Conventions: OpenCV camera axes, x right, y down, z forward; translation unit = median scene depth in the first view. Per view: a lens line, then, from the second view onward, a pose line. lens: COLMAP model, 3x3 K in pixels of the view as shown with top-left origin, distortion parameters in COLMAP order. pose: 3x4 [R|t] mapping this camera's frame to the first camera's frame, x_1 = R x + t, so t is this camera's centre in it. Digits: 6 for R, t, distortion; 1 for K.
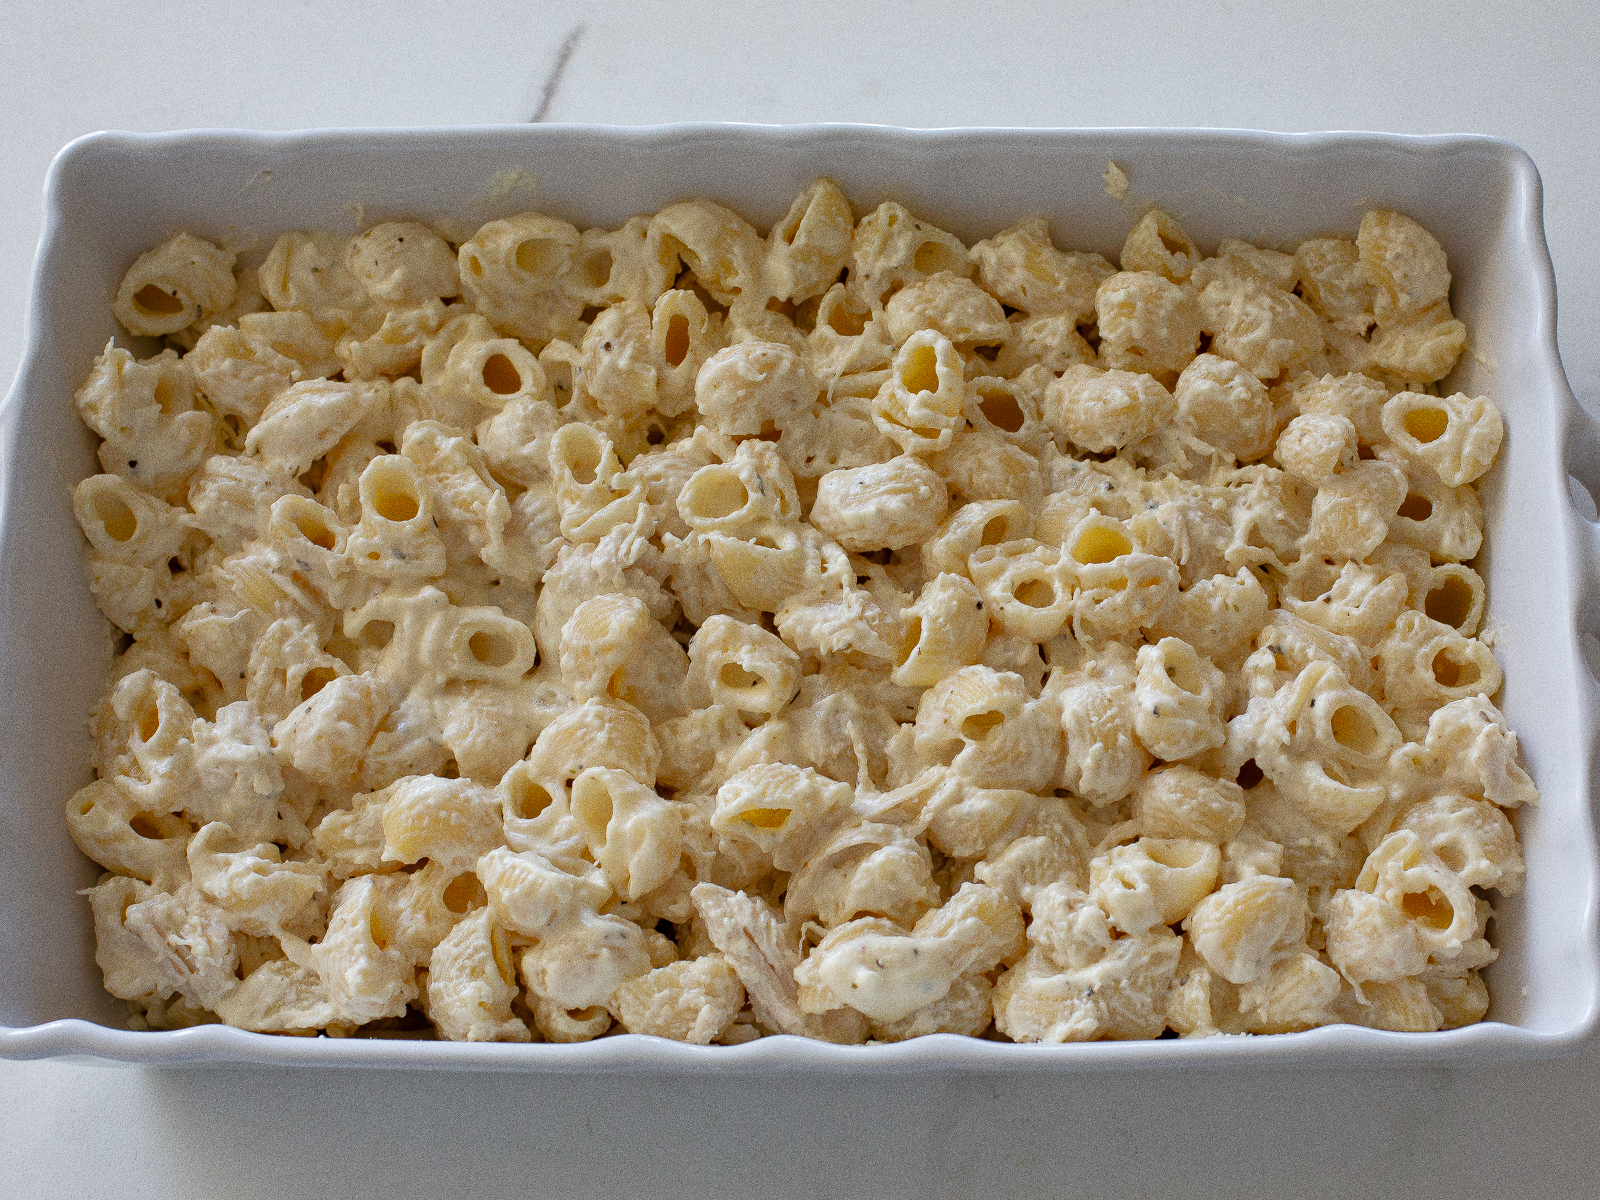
lens RADIAL K [[2263.7, 0, 799.8], [0, 2263.7, 583.0], [0, 0, 1]] dist [0.129272, 0.000000]
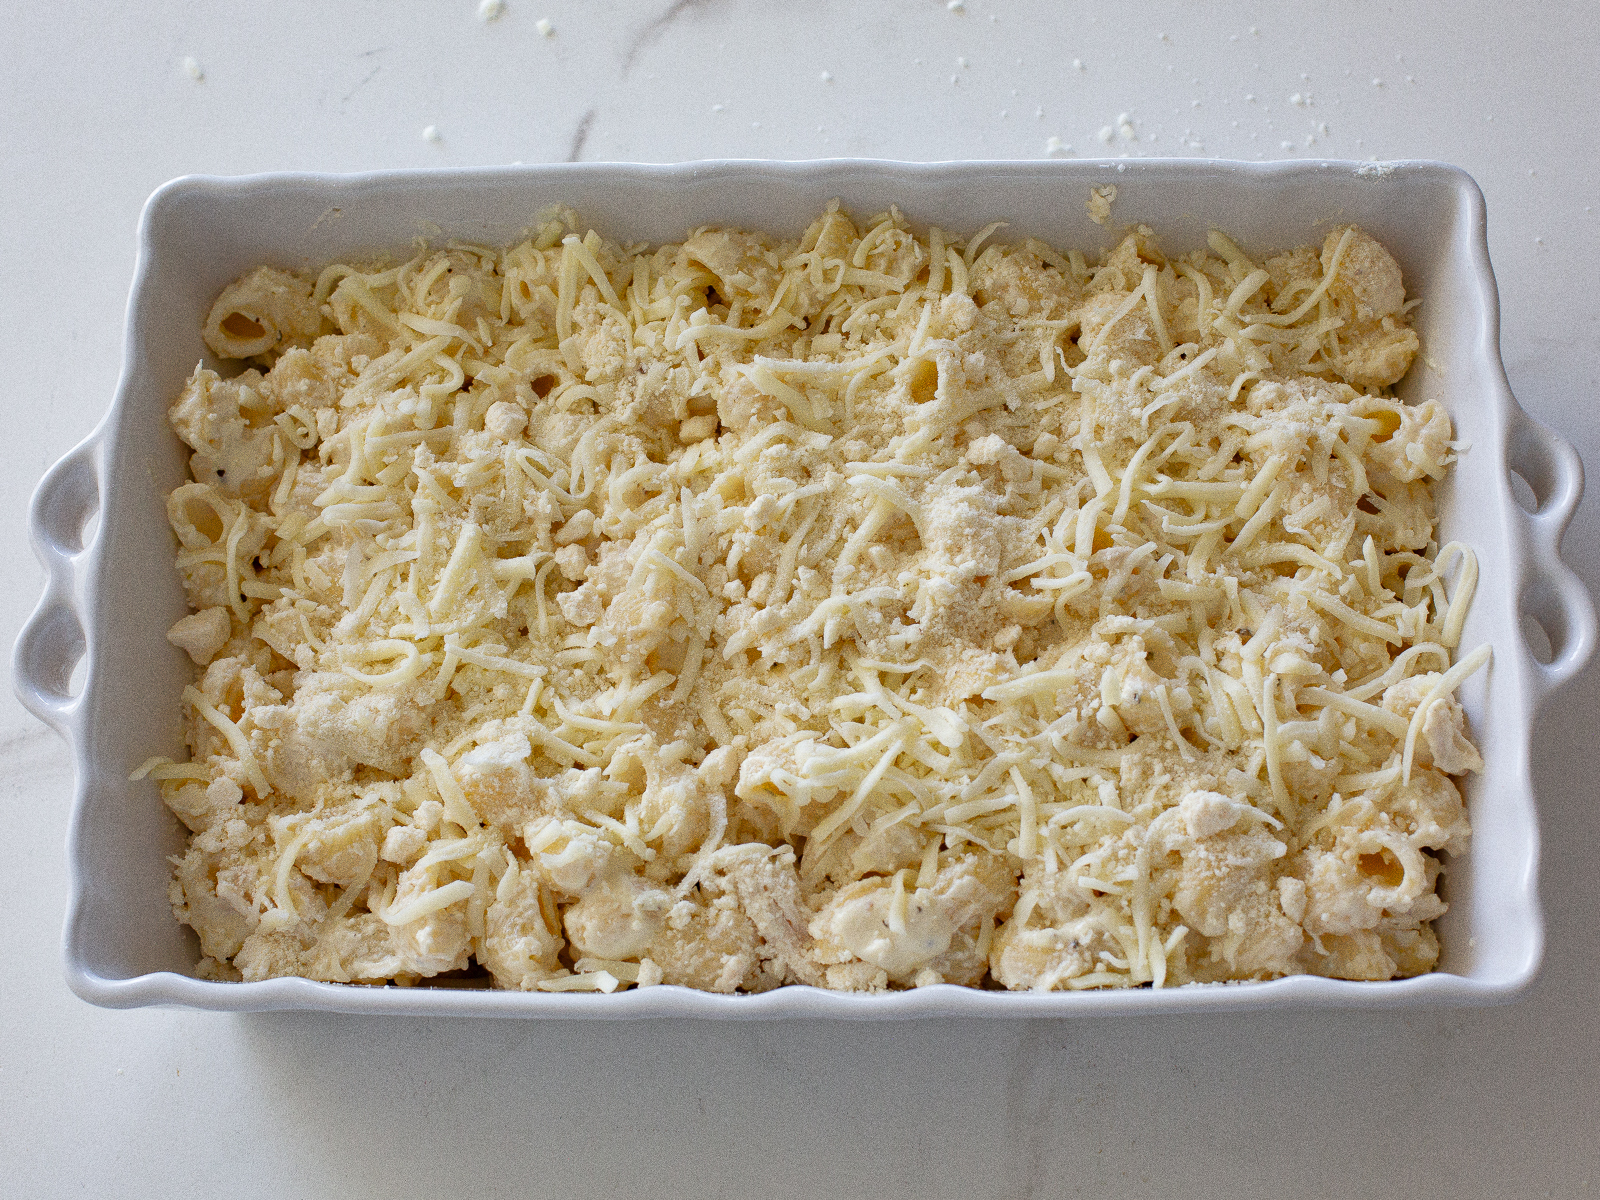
lens RADIAL K [[2263.7, 0, 807.0], [0, 2263.7, 612.9], [0, 0, 1]] dist [0.129272, 0.000000]
pose [[0.998674, -0.004415, -0.051297, 0.053972], [0.004432, 0.999990, 0.000213, 0.018179], [0.051295, -0.000440, 0.998683, -0.103018]]
